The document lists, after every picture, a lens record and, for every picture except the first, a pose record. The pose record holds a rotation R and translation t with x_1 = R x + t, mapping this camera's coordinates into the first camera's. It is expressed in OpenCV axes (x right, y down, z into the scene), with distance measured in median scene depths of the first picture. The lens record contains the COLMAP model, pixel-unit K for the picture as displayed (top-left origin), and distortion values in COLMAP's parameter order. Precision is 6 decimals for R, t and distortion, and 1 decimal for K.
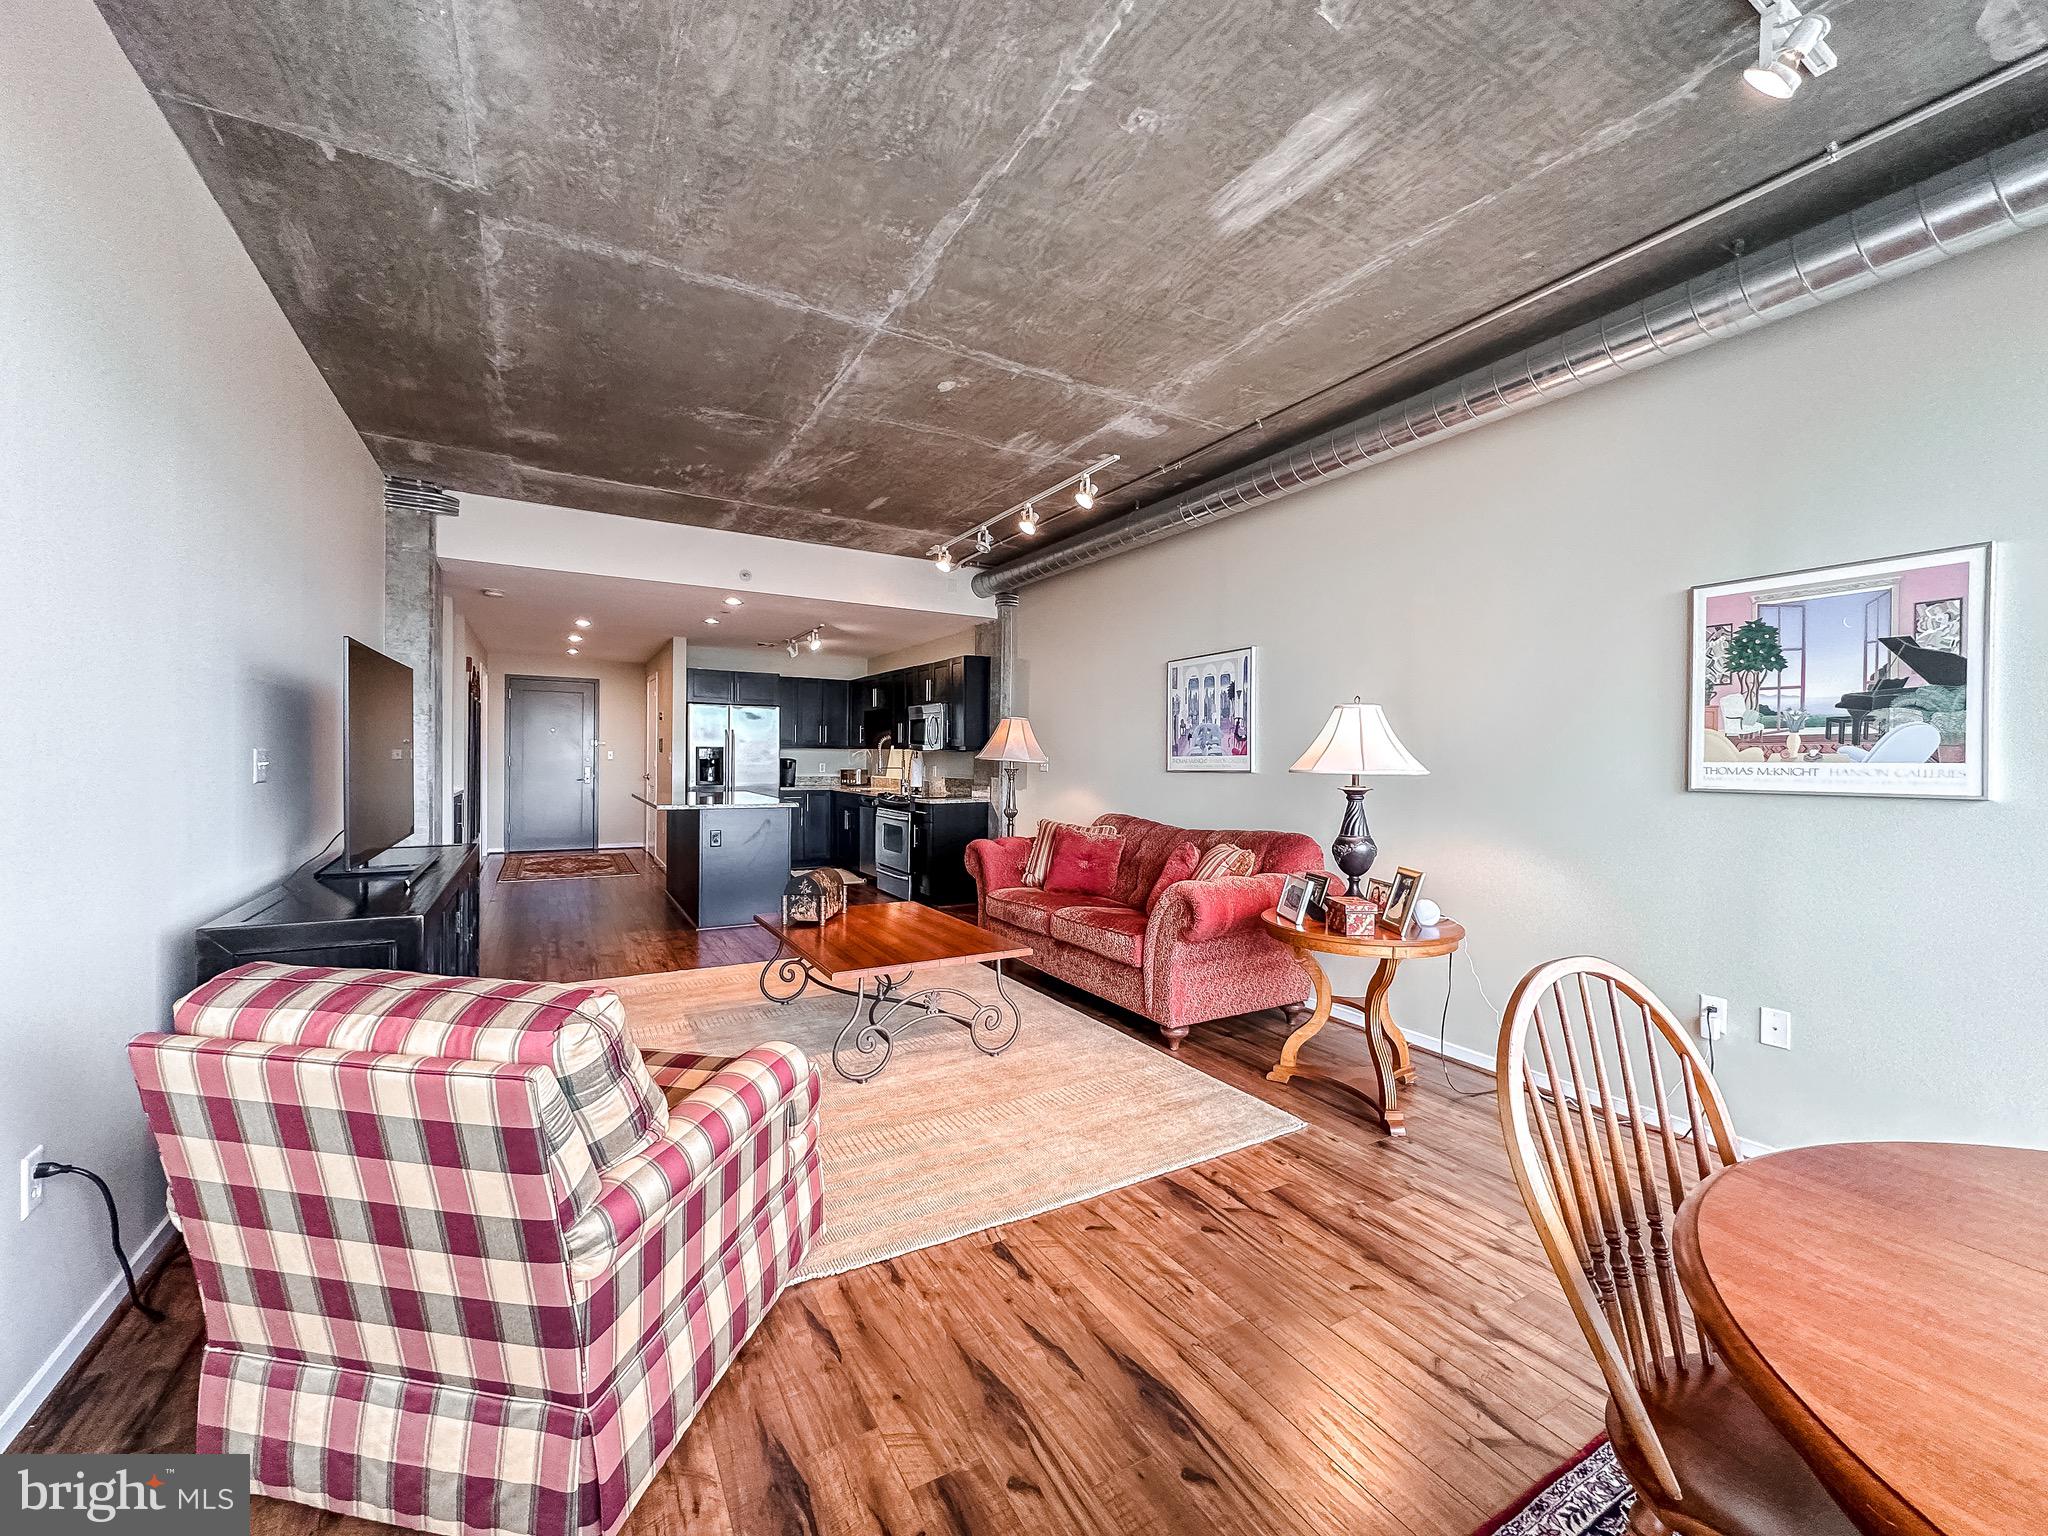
lens RADIAL K [[818.0, 0, 1024.4], [0, 818.0, 768.7], [0, 0, 1]] dist [-0.002588, 0.000771]
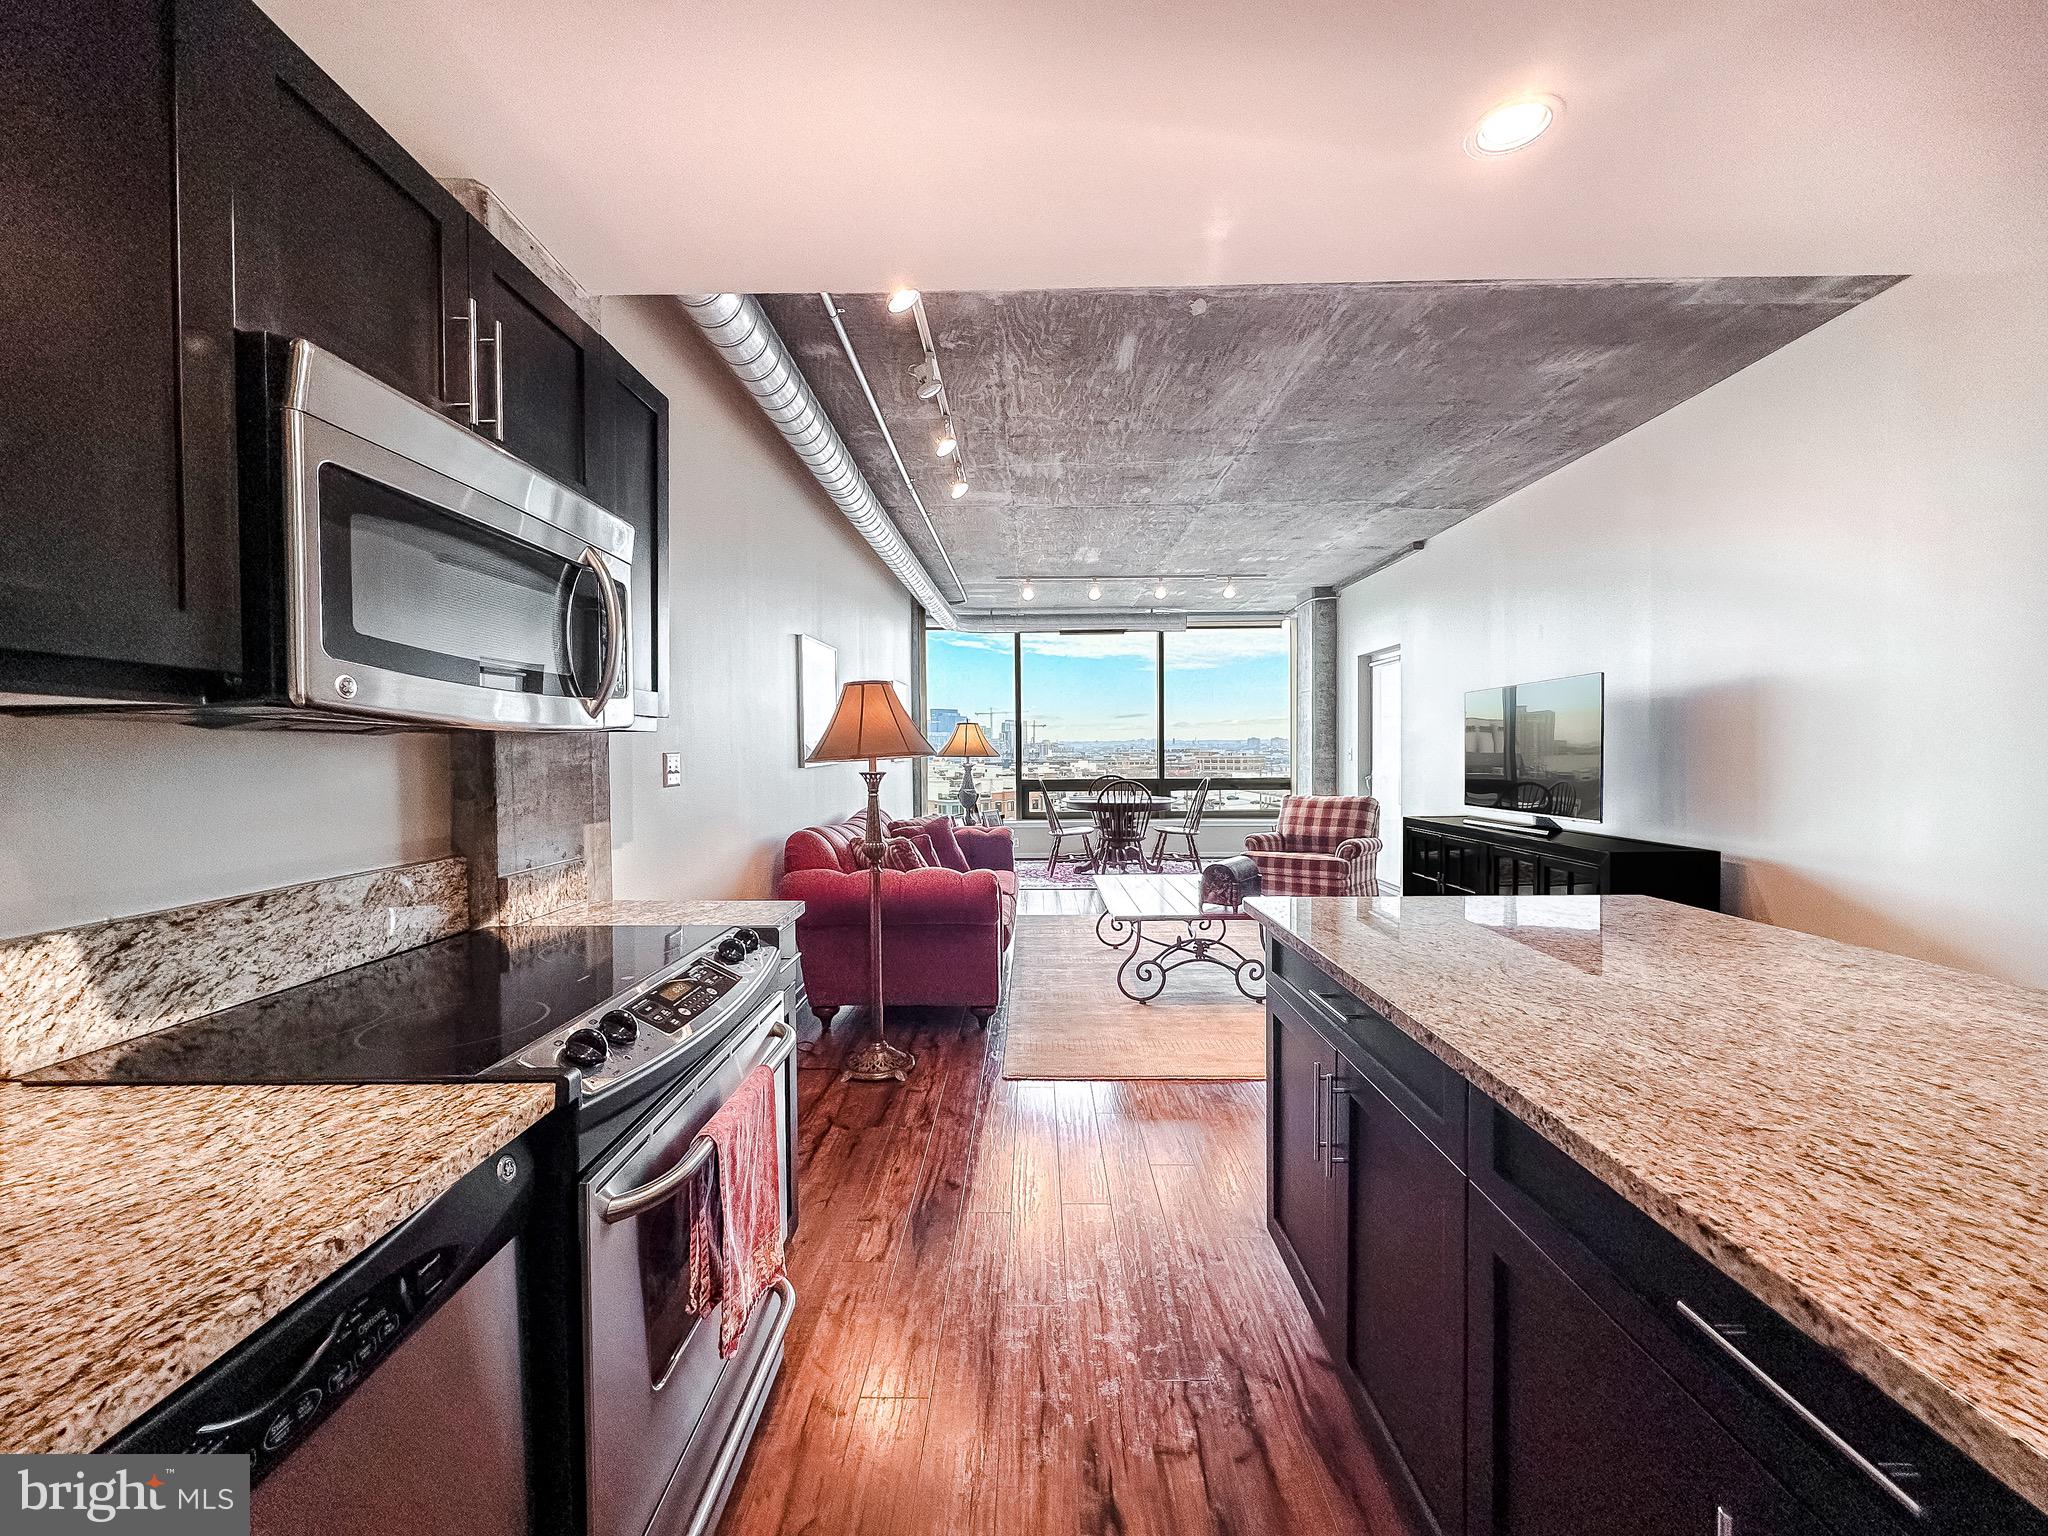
lens RADIAL K [[818.0, 0, 1023.3], [0, 818.0, 766.1], [0, 0, 1]] dist [-0.002588, 0.000771]
pose [[-0.858302, -0.016228, 0.512888, -0.540335], [0.003813, 0.999271, 0.037997, -0.034563], [-0.513130, 0.034569, -0.857614, 1.946585]]
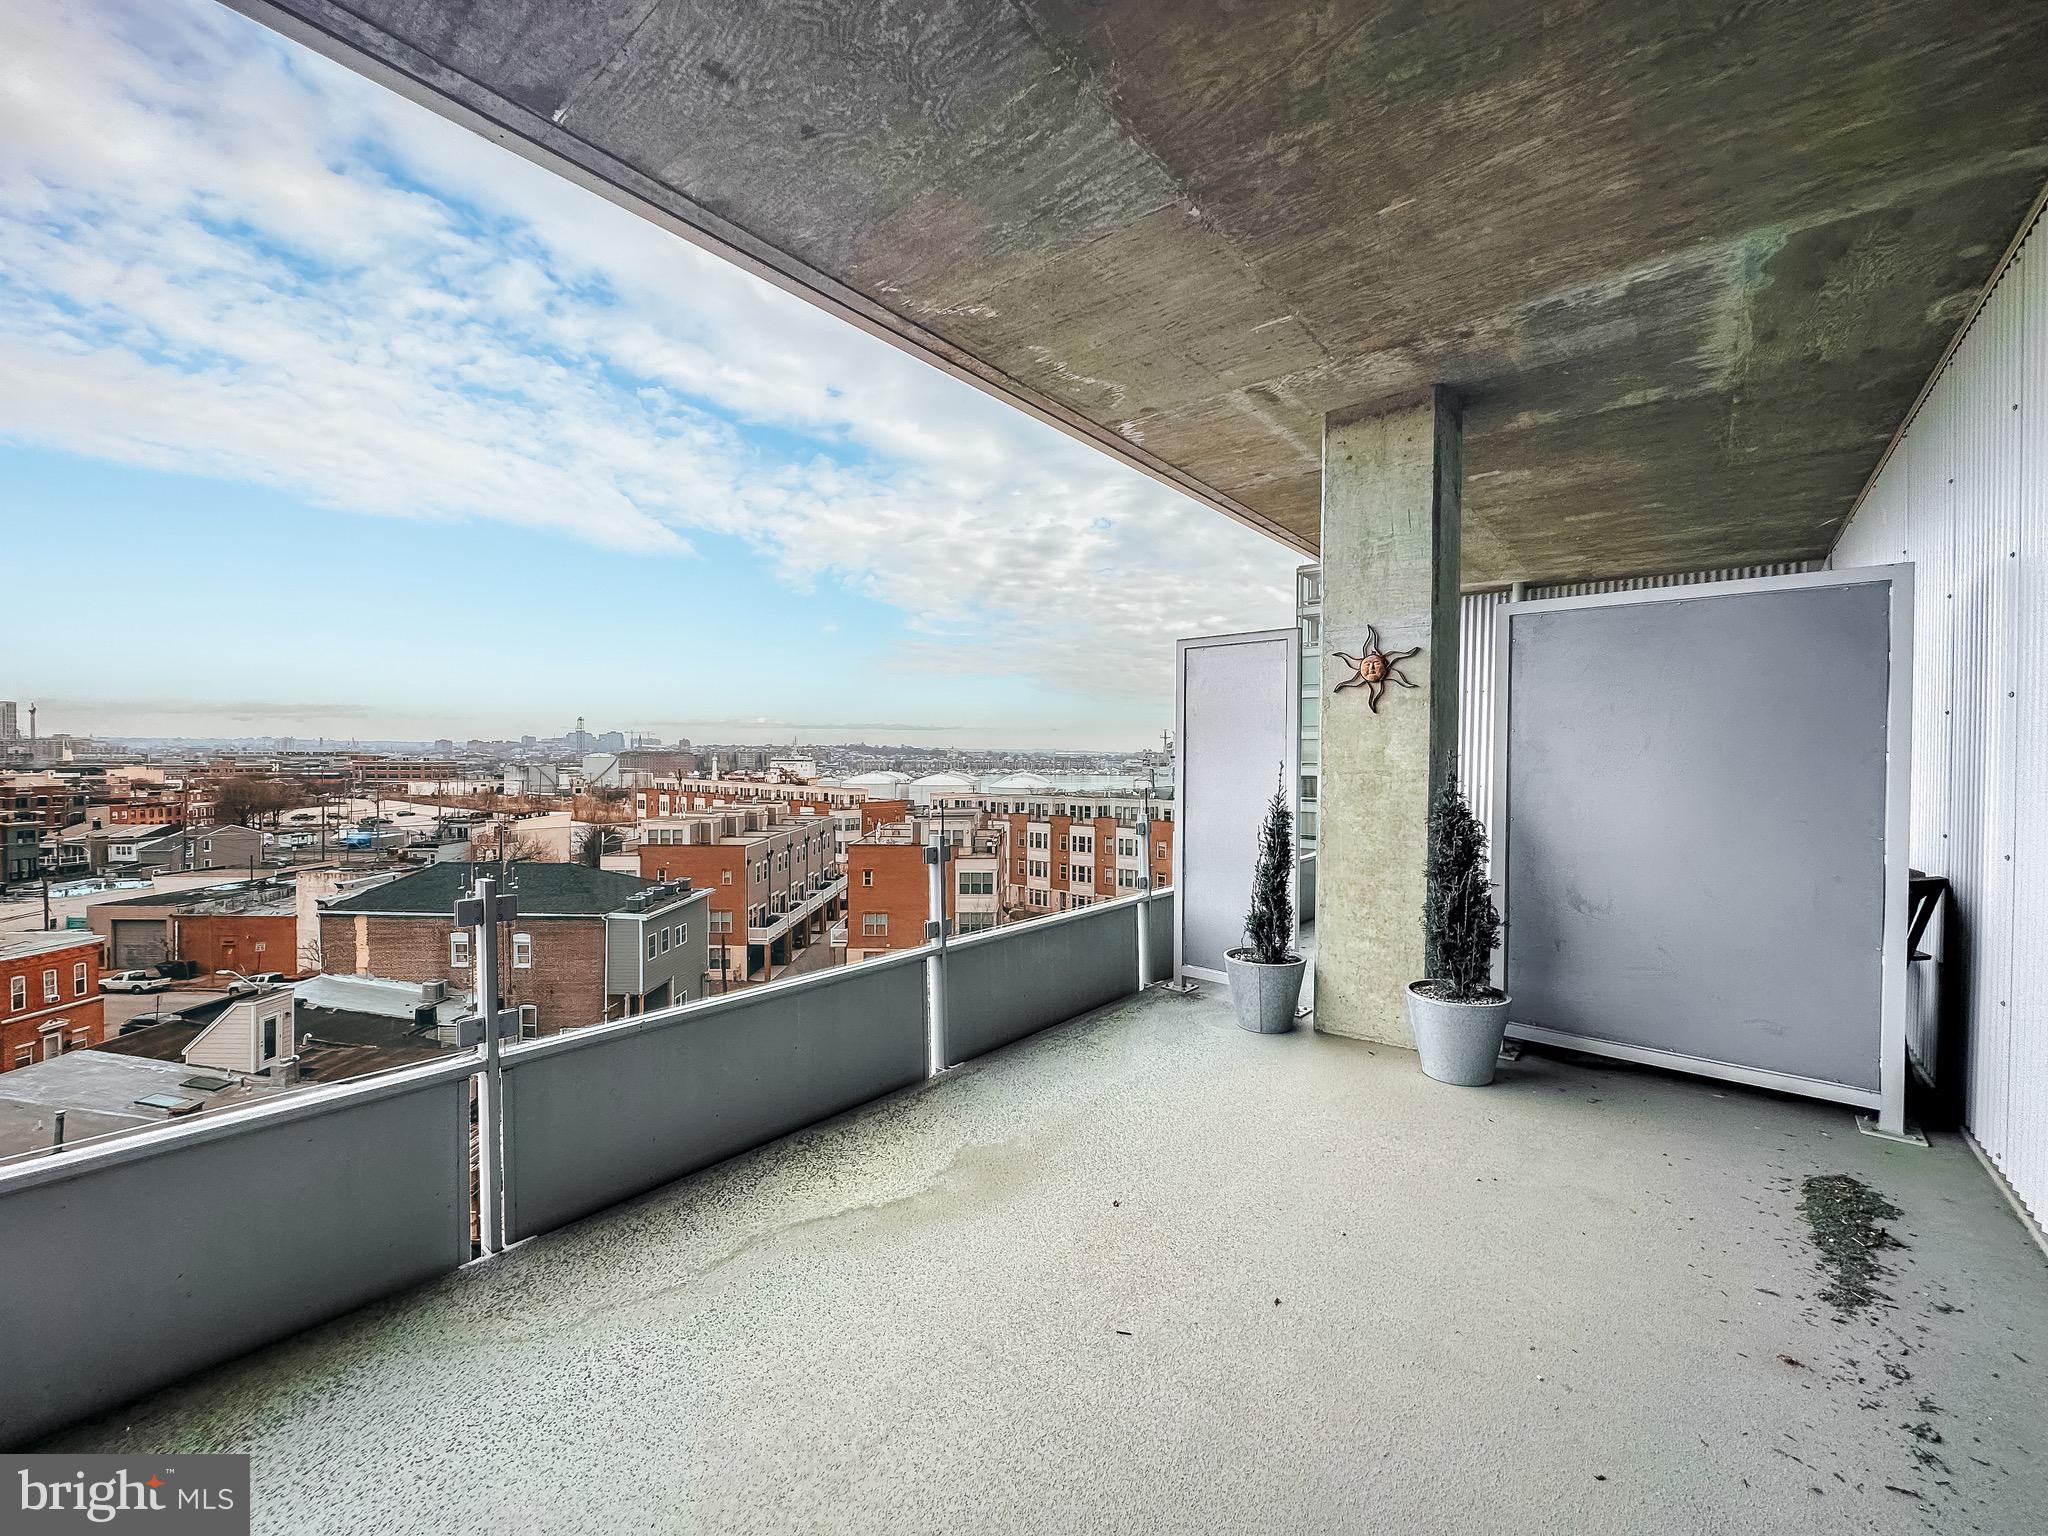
lens RADIAL K [[818.0, 0, 1024.5], [0, 818.0, 774.0], [0, 0, 1]] dist [-0.002588, 0.000771]
pose [[-0.938007, -0.010726, -0.346449, -0.411458], [-0.023005, 0.999244, 0.031348, 0.008896], [0.345851, 0.037375, -0.937545, -0.015533]]
